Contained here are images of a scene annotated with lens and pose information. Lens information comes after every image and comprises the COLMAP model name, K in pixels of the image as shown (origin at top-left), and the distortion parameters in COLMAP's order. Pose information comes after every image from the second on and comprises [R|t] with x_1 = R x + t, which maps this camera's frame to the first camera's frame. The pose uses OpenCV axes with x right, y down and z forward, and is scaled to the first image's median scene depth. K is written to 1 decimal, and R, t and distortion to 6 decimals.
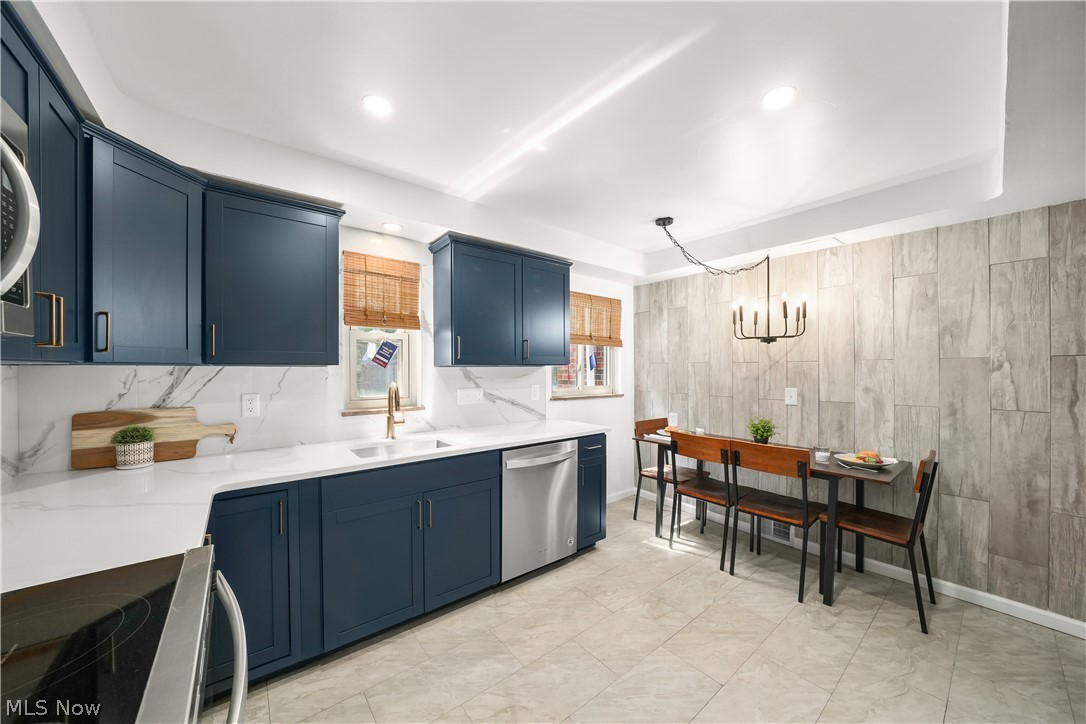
lens RADIAL K [[377.4, 0, 523.3], [0, 377.4, 369.1], [0, 0, 1]] dist [-0.019241, 0.001716]
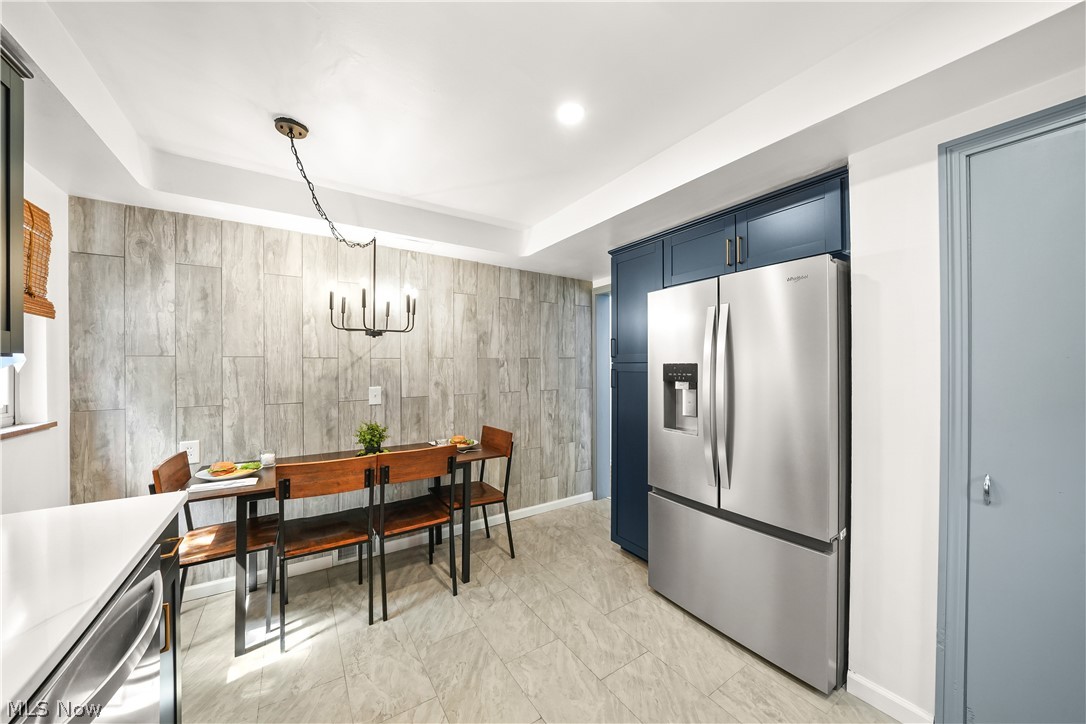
lens RADIAL K [[377.4, 0, 556.3], [0, 377.4, 363.8], [0, 0, 1]] dist [-0.019241, 0.001716]
pose [[0.051198, 0.004960, 0.998676, -0.216724], [0.002502, 0.999984, -0.005094, -0.000203], [-0.998685, 0.002760, 0.051185, 0.544031]]
